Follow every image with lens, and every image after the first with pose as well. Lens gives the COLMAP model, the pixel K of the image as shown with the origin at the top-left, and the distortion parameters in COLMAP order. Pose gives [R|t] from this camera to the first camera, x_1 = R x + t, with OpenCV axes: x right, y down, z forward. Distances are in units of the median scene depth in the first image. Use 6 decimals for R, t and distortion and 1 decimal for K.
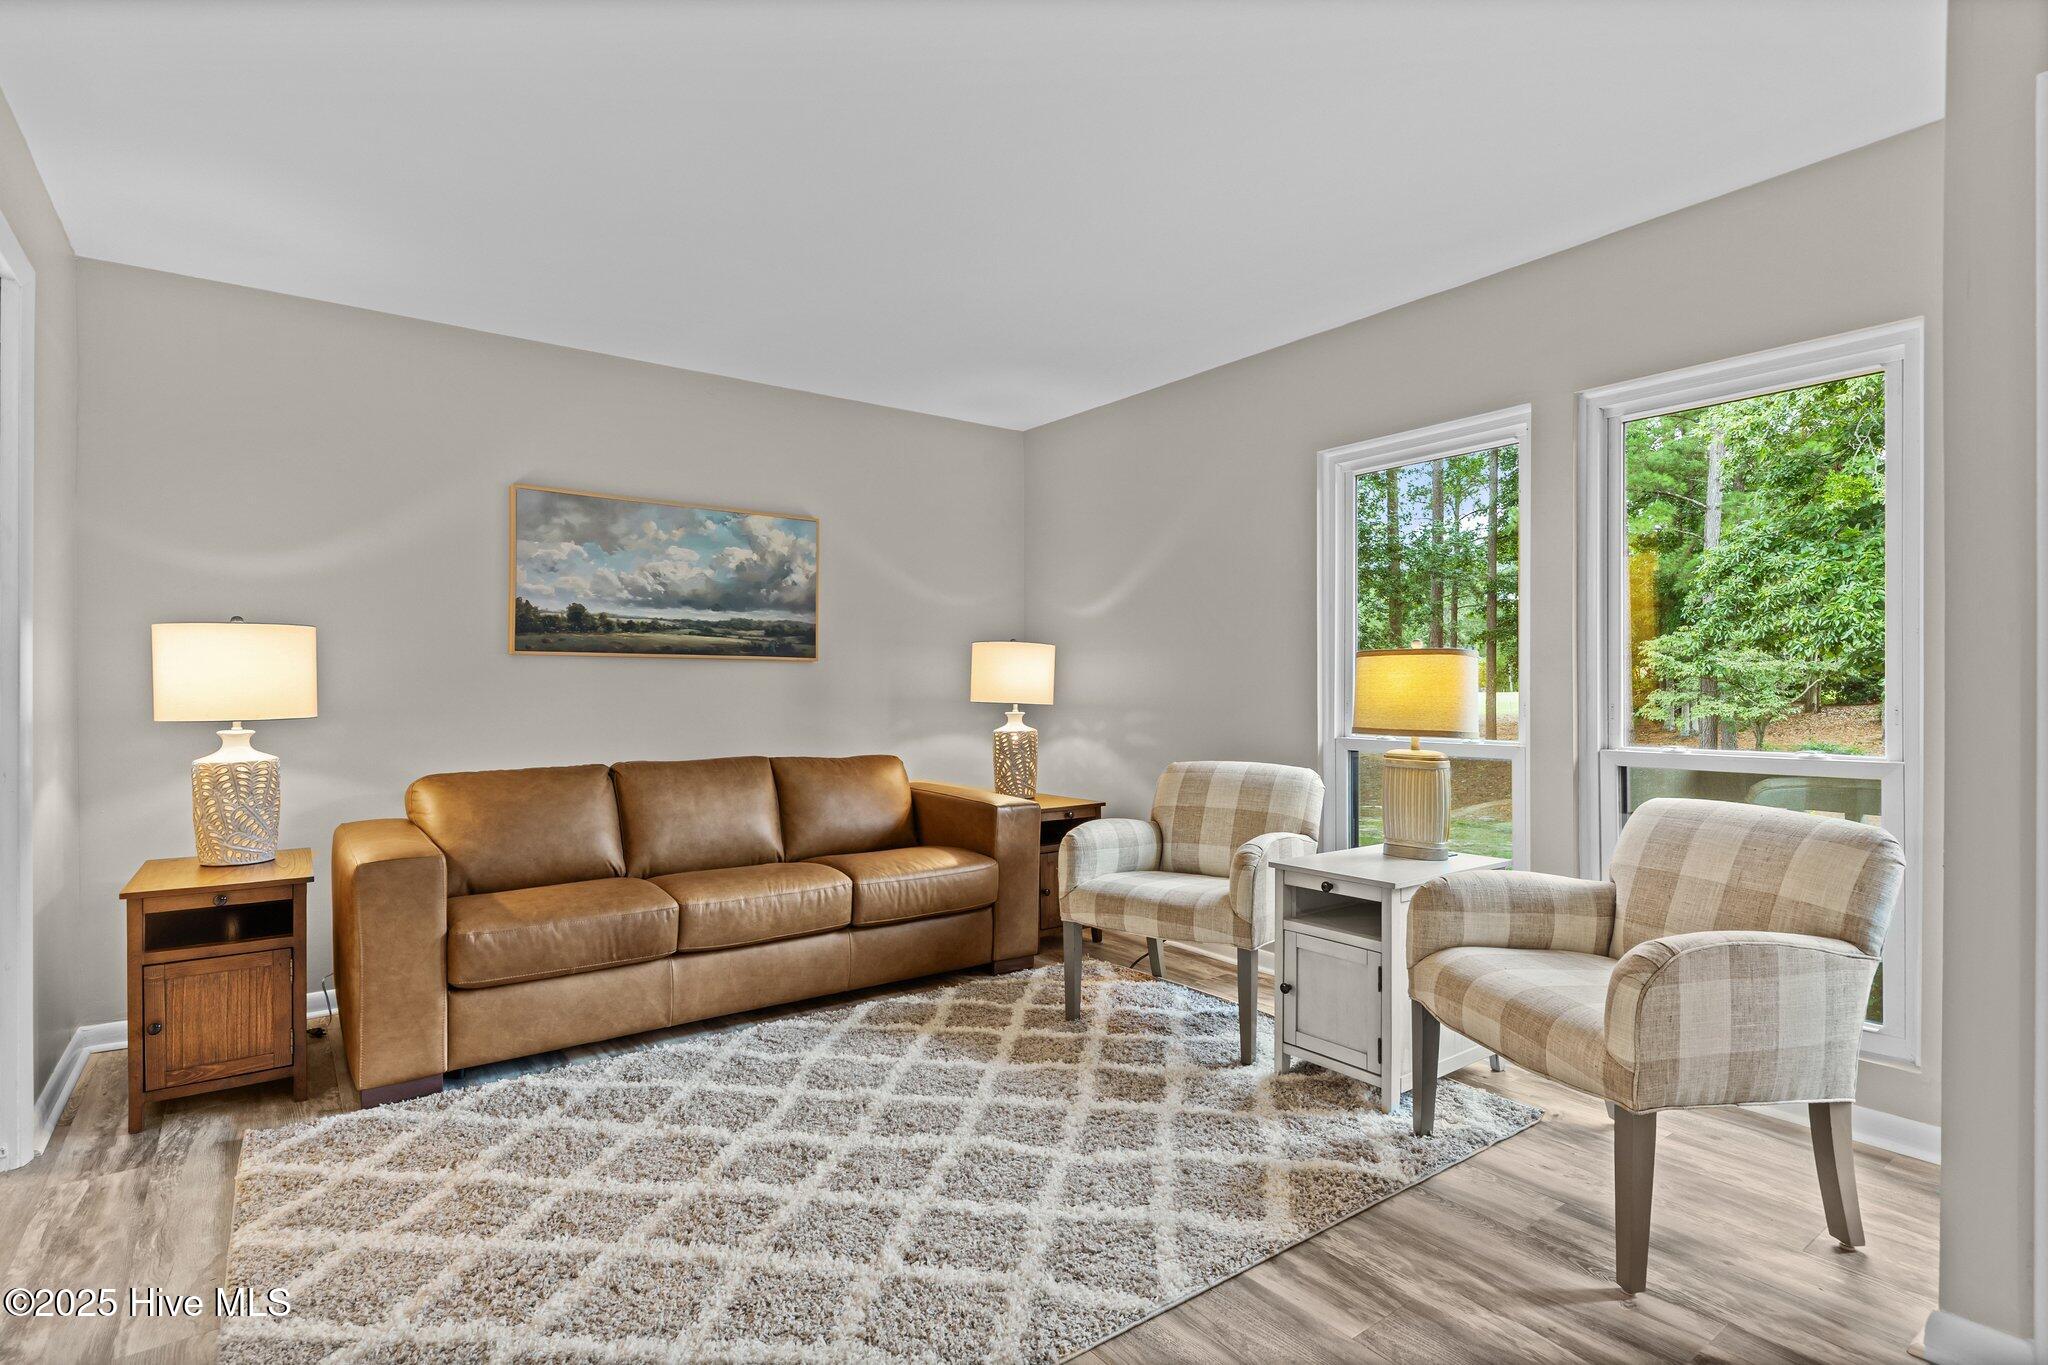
lens RADIAL K [[1003.8, 0, 1002.9], [0, 1003.8, 687.6], [0, 0, 1]] dist [0.019059, -0.013113]
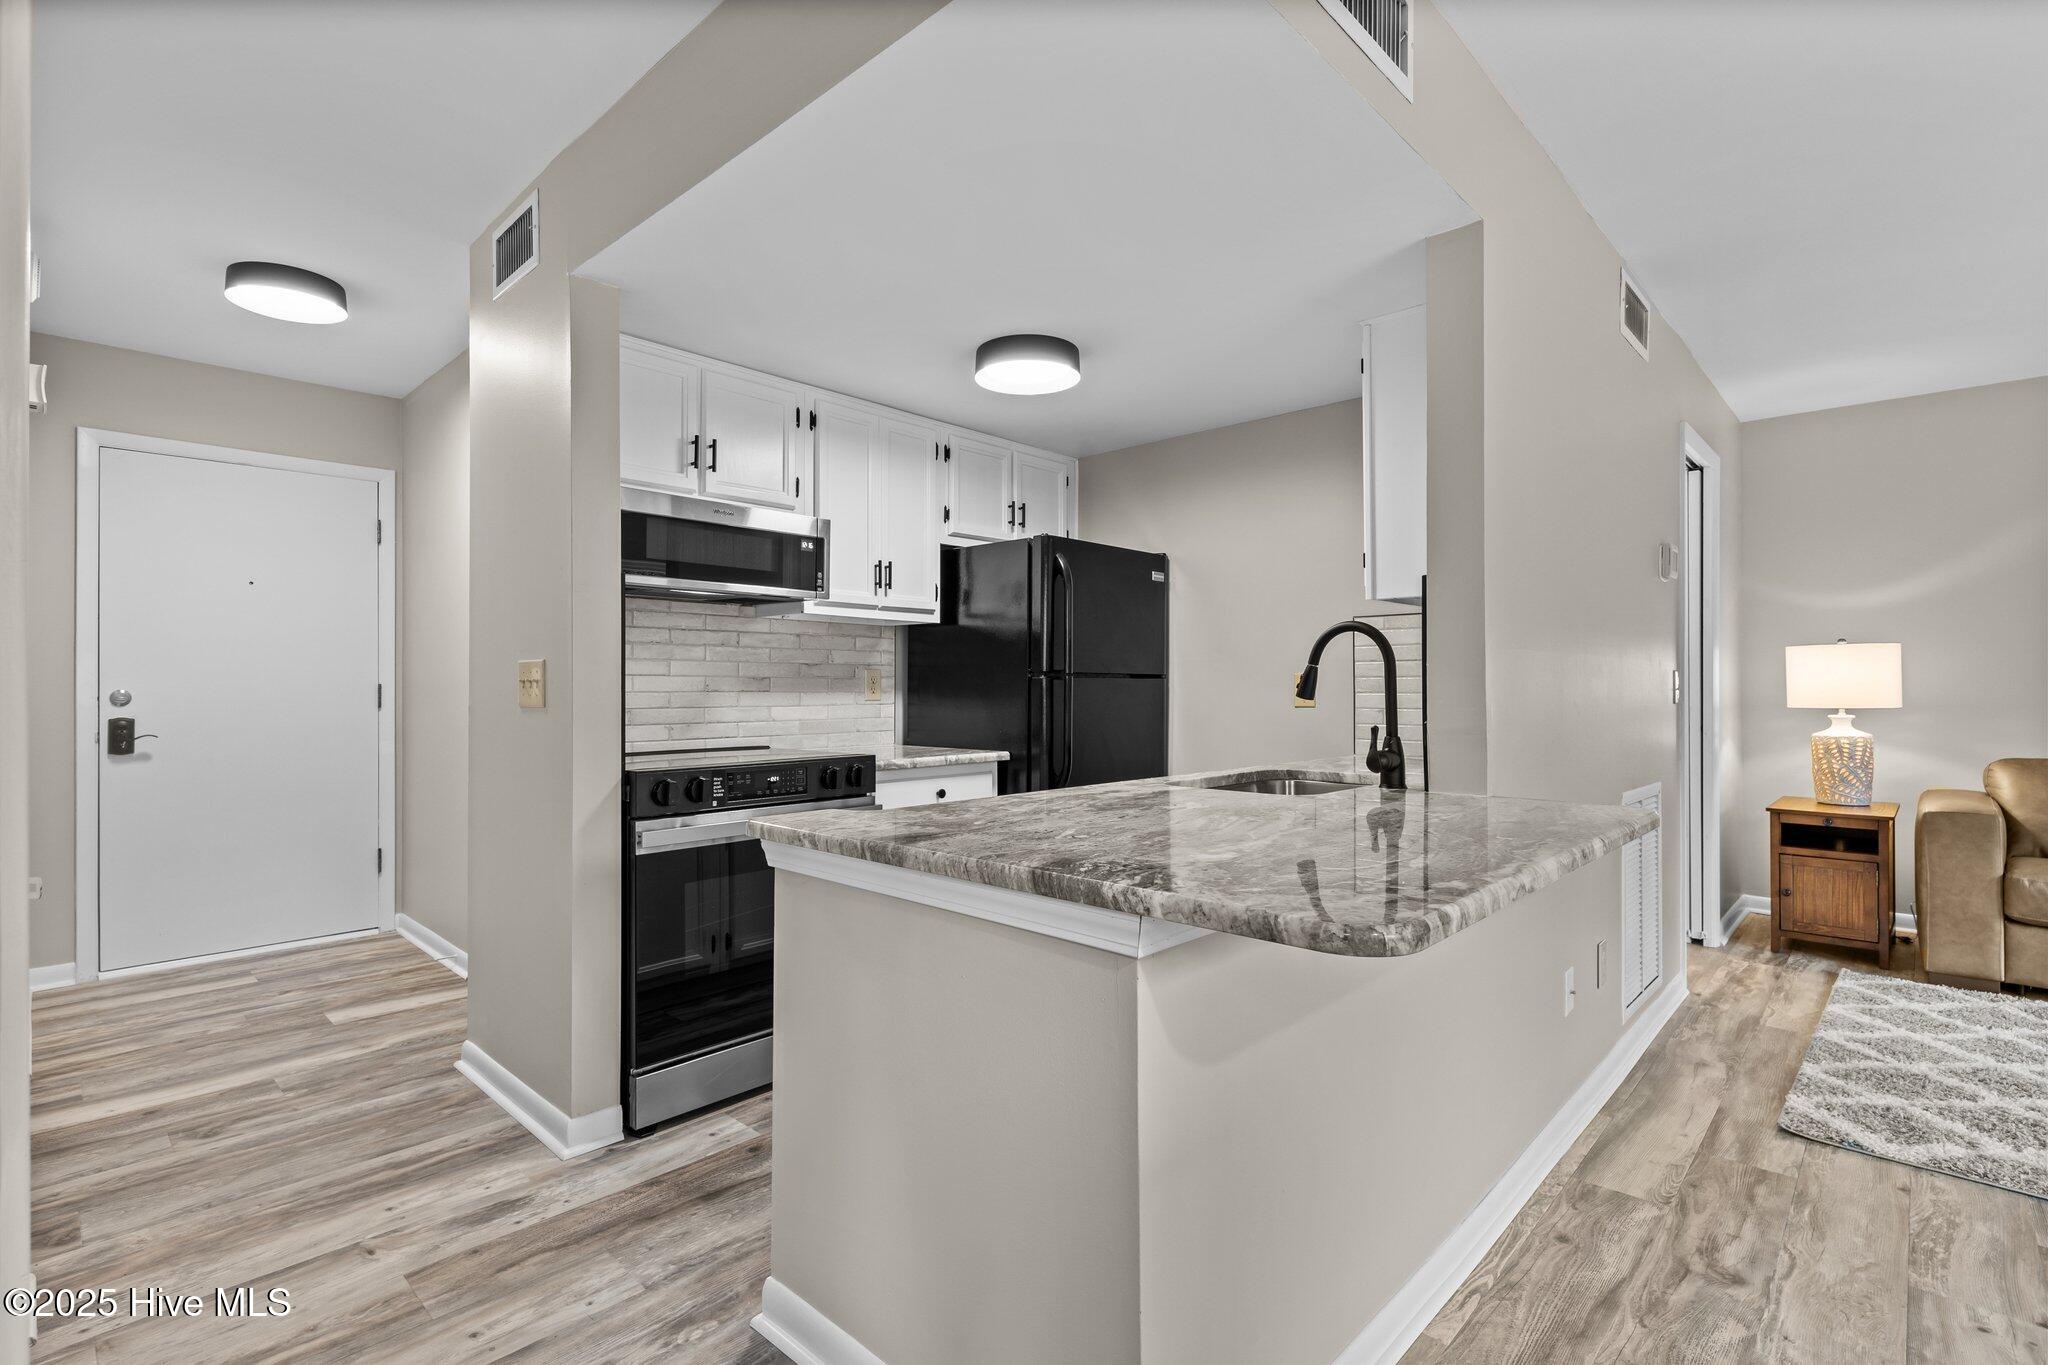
lens RADIAL K [[947.3, 0, 1019.0], [0, 947.3, 680.2], [0, 0, 1]] dist [0.014673, -0.010858]
pose [[0.178364, -0.004393, -0.983955, 0.396637], [-0.001128, 0.999988, -0.004669, -0.000997], [0.983964, 0.001943, 0.178357, -0.432916]]
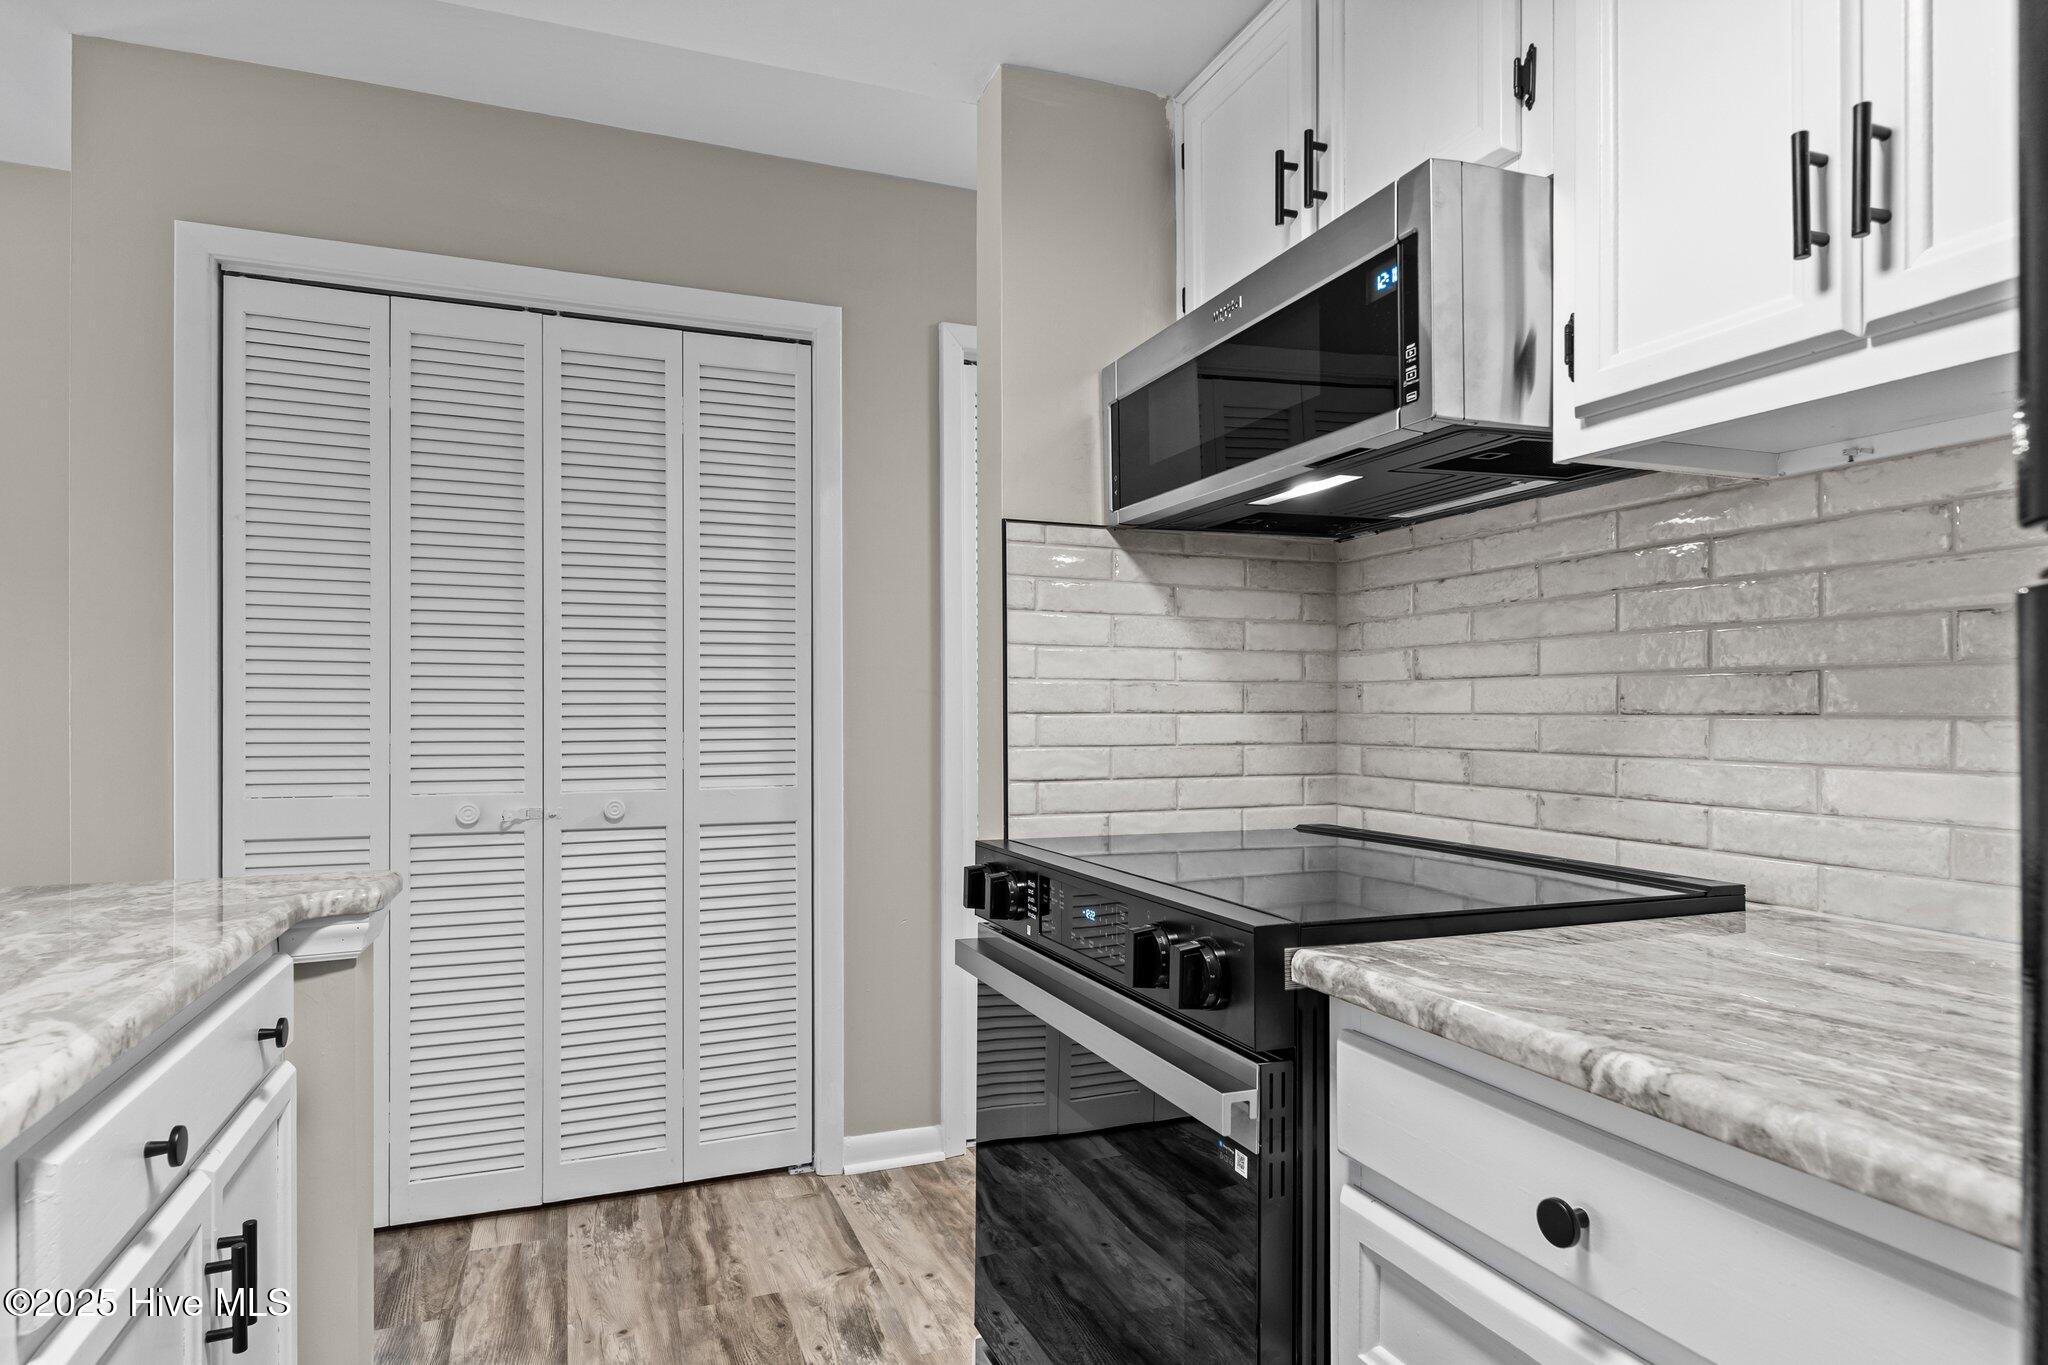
lens RADIAL K [[1125.8, 0, 1006.1], [0, 1125.8, 709.8], [0, 0, 1]] dist [0.002003, -0.000321]
pose [[-0.965271, 0.004685, 0.261210, -0.589911], [0.004646, 0.999989, -0.000766, 0.004655], [-0.261211, 0.000474, -0.965282, -0.057520]]
